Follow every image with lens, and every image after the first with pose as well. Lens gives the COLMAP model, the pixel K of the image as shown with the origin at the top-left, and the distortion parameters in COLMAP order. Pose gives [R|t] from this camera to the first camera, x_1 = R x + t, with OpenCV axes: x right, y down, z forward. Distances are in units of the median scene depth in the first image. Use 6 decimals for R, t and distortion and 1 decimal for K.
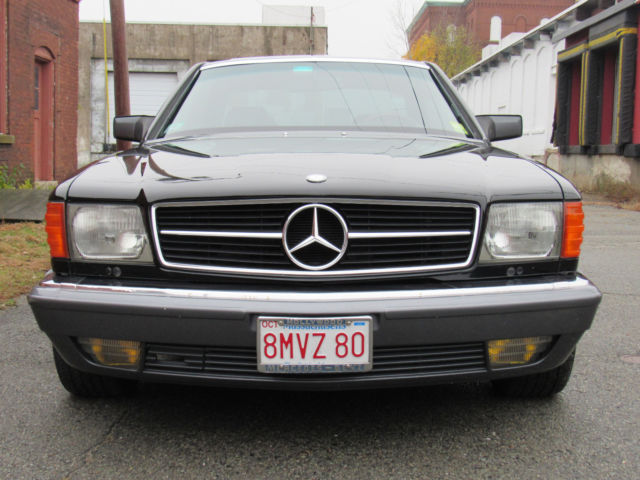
lens RADIAL K [[844.1, 0, 290.8], [0, 844.1, 235.6], [0, 0, 1]] dist [-0.064559, 0.000000]
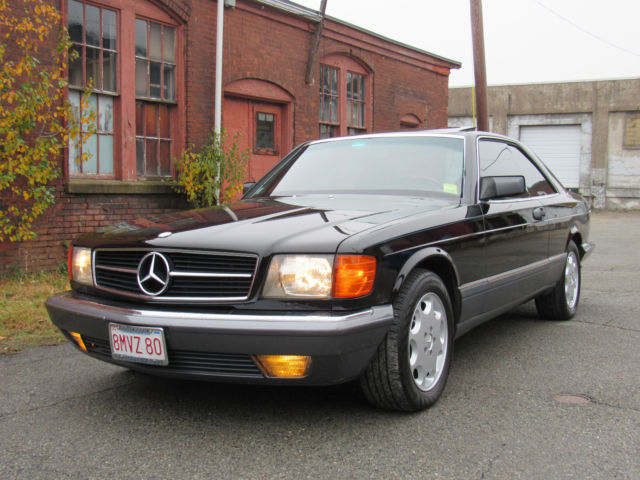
lens RADIAL K [[715.4, 0, 323.4], [0, 715.4, 233.8], [0, 0, 1]] dist [-0.064205, 0.000000]
pose [[0.872630, 0.015707, -0.488130, 0.917687], [-0.036215, 0.998812, -0.032604, -0.039287], [0.487038, 0.046129, 0.872162, 0.028113]]
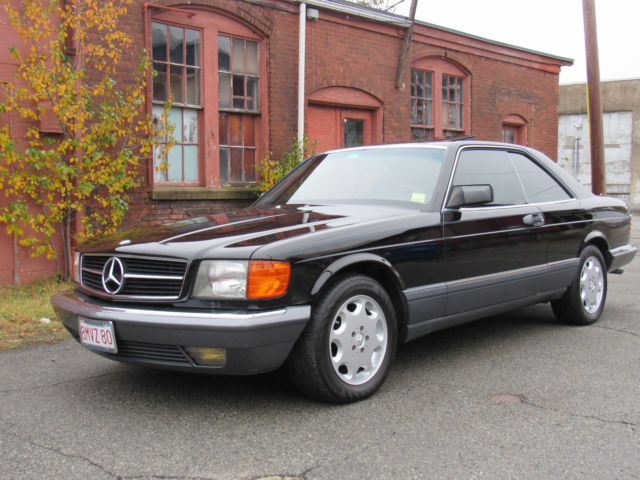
lens RADIAL K [[715.4, 0, 329.9], [0, 715.4, 235.6], [0, 0, 1]] dist [-0.064205, 0.000000]
pose [[0.768733, 0.016676, -0.639353, 1.339948], [-0.041410, 0.998860, -0.023737, -0.065870], [0.638228, 0.044723, 0.768547, 0.131694]]
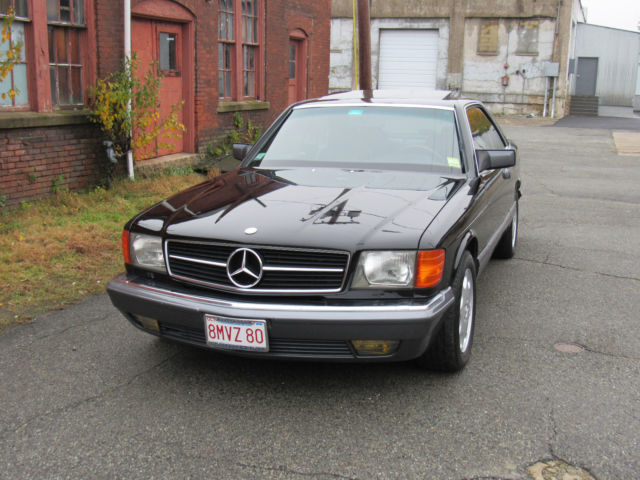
lens RADIAL K [[715.4, 0, 316.7], [0, 715.4, 231.1], [0, 0, 1]] dist [-0.064205, 0.000000]
pose [[0.950806, 0.054996, -0.304867, 0.584926], [-0.026087, 0.994834, 0.098102, -0.210609], [0.308688, -0.085322, 0.947329, -0.275085]]
